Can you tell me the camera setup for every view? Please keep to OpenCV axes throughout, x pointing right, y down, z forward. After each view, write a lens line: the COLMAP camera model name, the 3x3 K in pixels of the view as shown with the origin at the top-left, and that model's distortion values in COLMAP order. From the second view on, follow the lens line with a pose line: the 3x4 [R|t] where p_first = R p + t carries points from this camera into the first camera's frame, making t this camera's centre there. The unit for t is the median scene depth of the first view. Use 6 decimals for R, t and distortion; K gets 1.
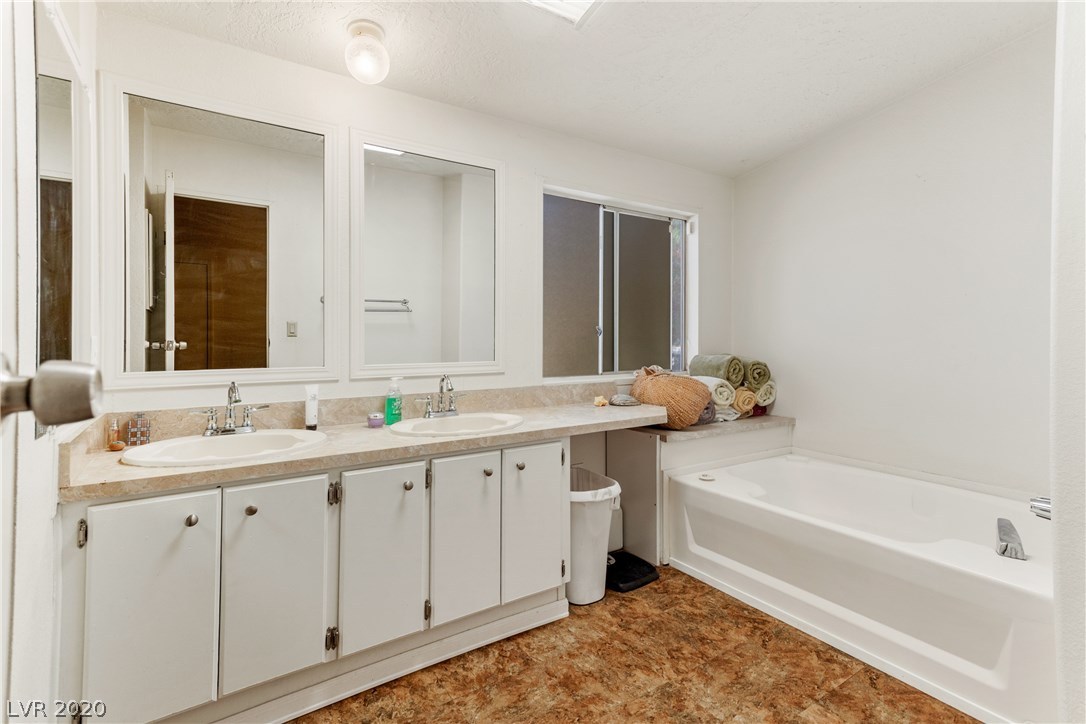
lens RADIAL K [[513.2, 0, 558.8], [0, 513.2, 337.8], [0, 0, 1]] dist [0.022159, 0.003612]
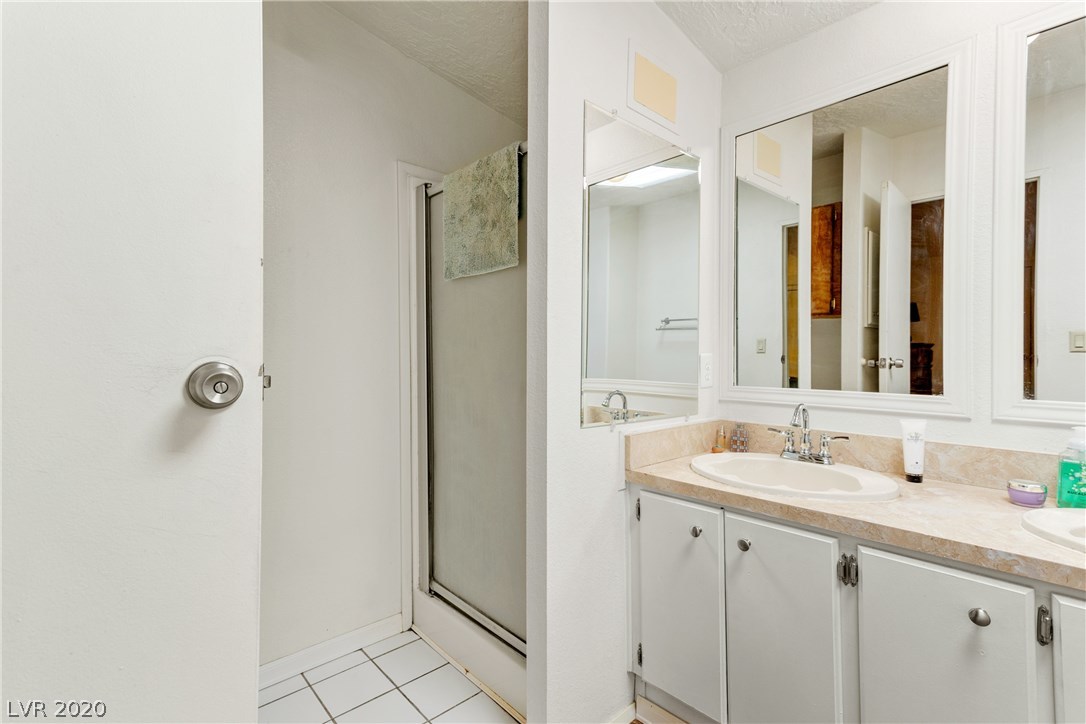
lens RADIAL K [[513.2, 0, 544.2], [0, 513.2, 355.2], [0, 0, 1]] dist [0.022159, 0.003612]
pose [[0.131596, 0.000576, -0.991303, 0.209021], [-0.000383, 1.000000, 0.000530, 0.000019], [0.991303, 0.000310, 0.131596, 0.440199]]
